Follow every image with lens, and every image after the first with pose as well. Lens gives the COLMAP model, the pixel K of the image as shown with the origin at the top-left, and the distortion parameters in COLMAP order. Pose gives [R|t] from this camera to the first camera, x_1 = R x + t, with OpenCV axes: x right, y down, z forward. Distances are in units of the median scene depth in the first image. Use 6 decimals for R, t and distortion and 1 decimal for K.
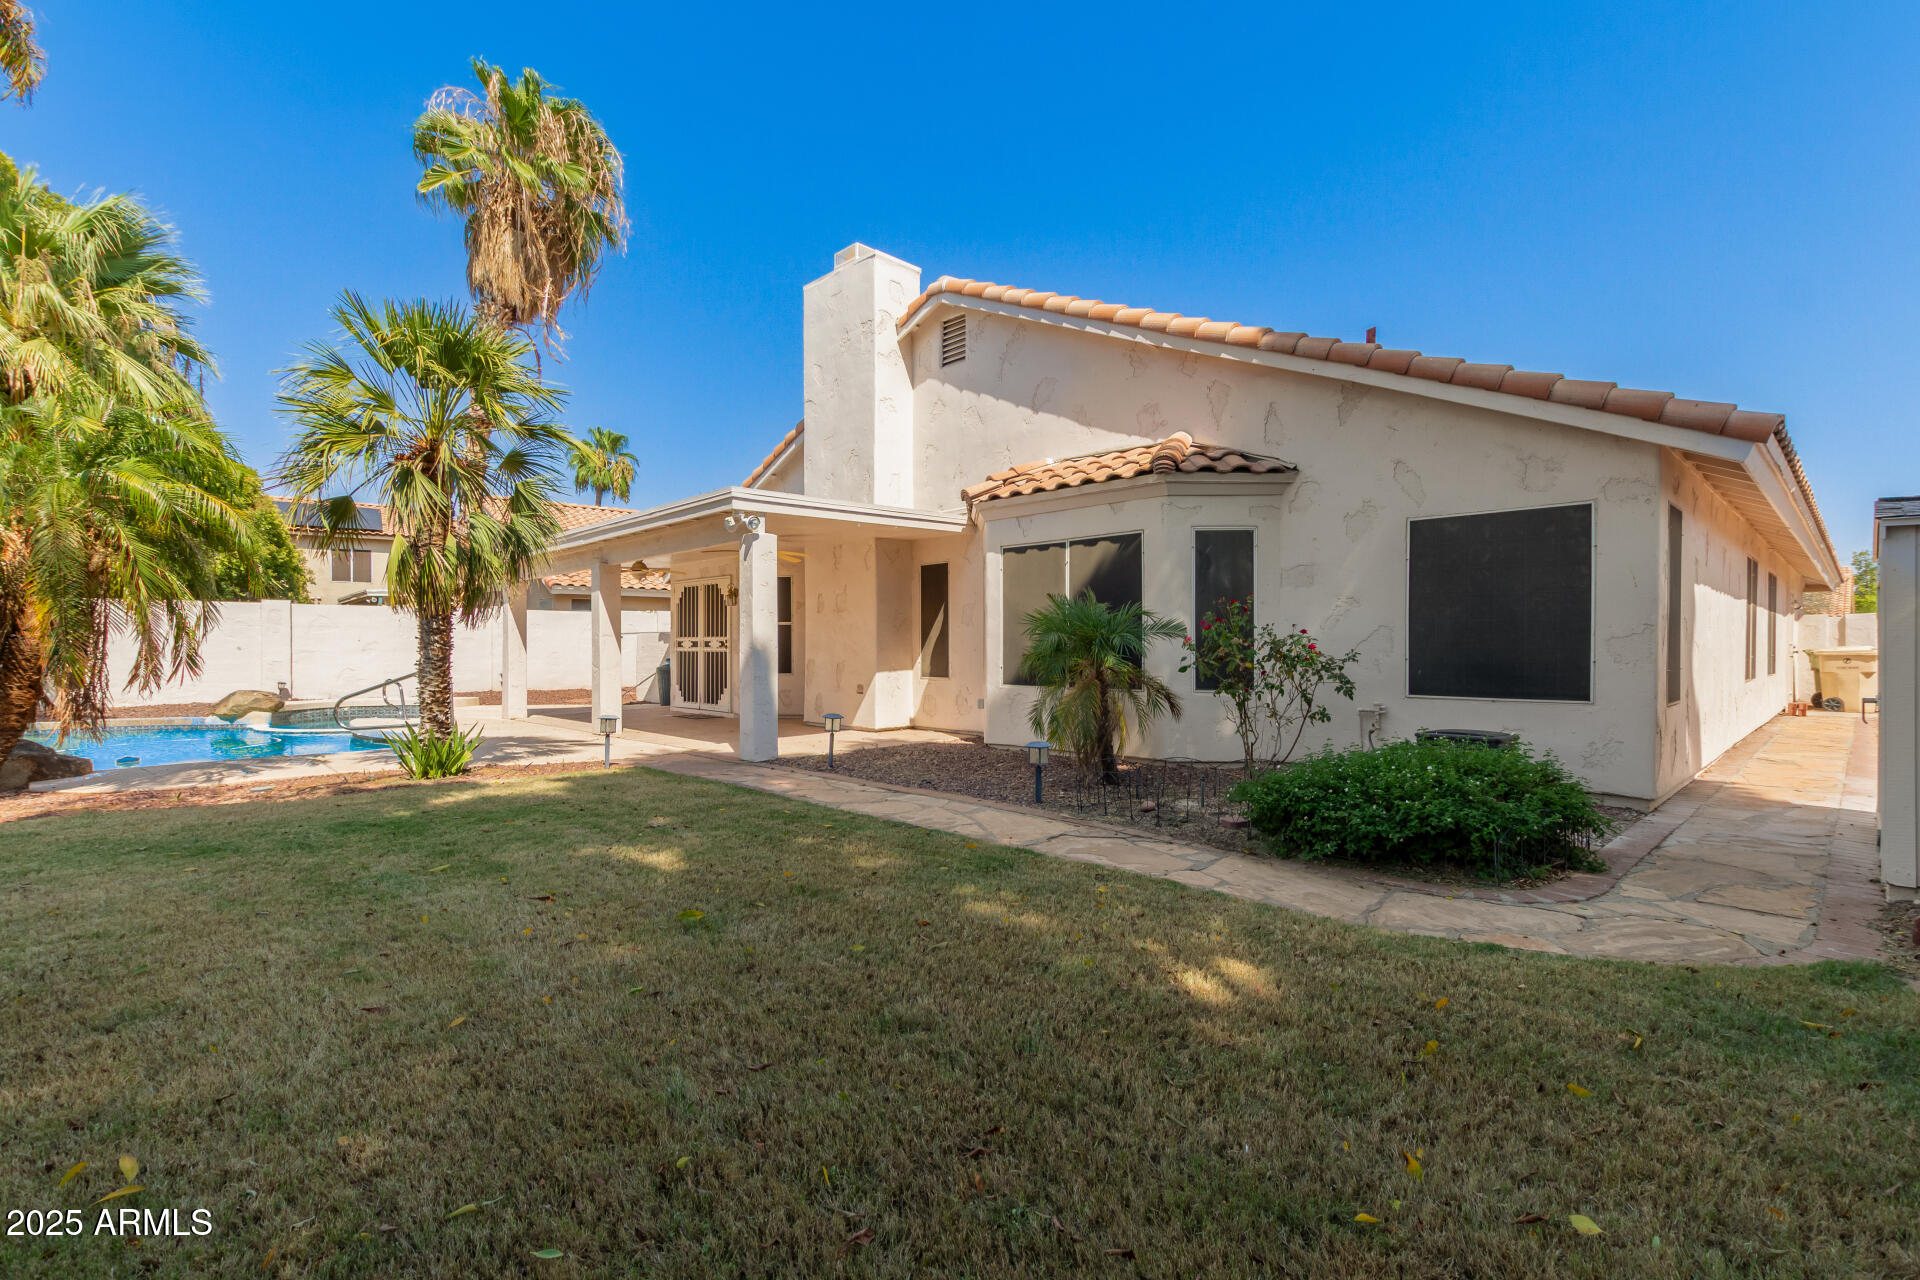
lens RADIAL K [[878.9, 0, 964.7], [0, 878.9, 652.7], [0, 0, 1]] dist [0.014289, -0.004352]
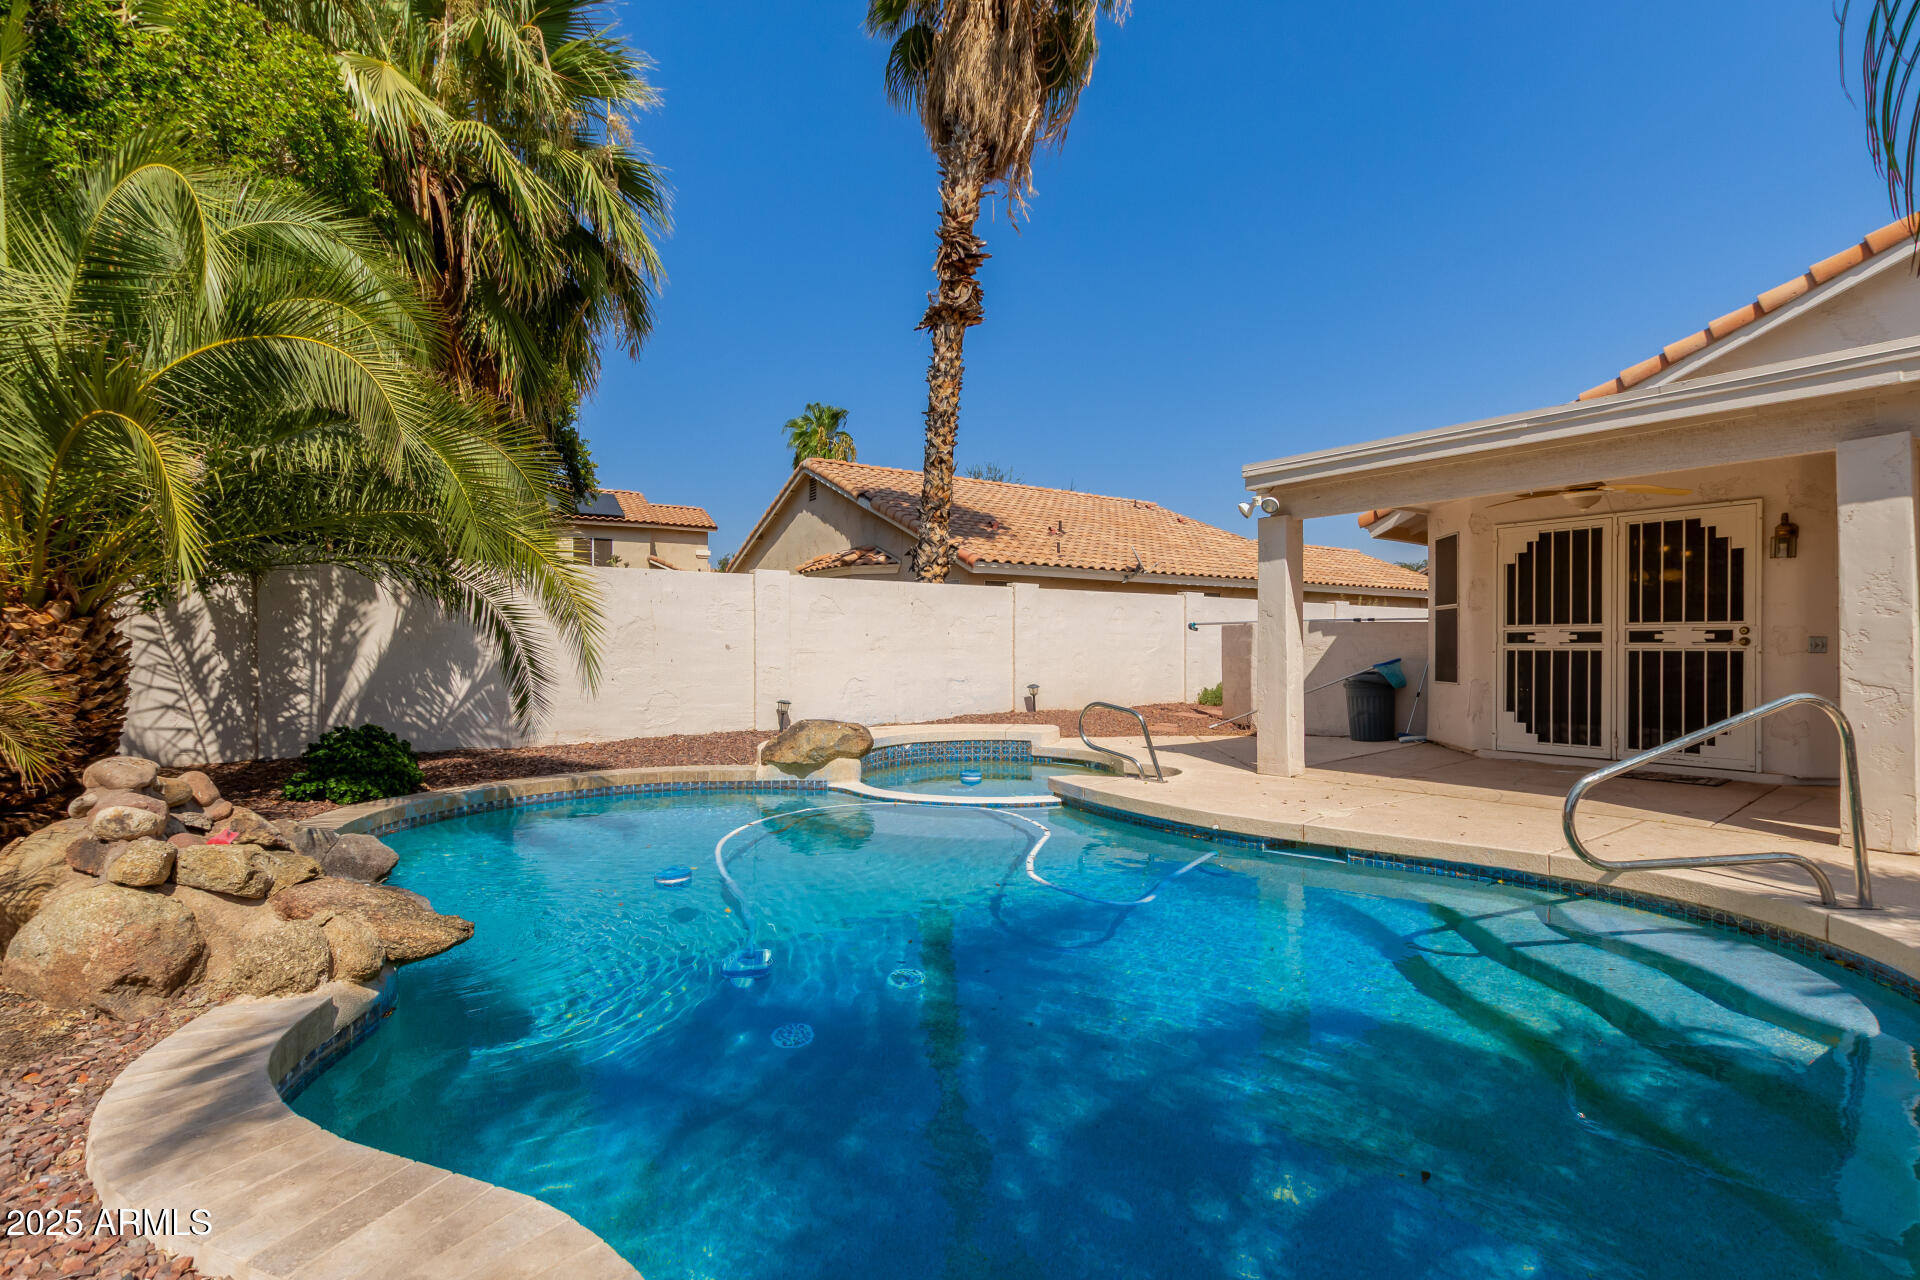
lens RADIAL K [[878.9, 0, 964.7], [0, 878.9, 652.7], [0, 0, 1]] dist [0.014289, -0.004352]
pose [[0.994238, -0.000179, -0.107194, -0.645239], [0.000578, 0.999993, 0.003686, -0.002308], [0.107193, -0.003727, 0.994231, 0.442078]]
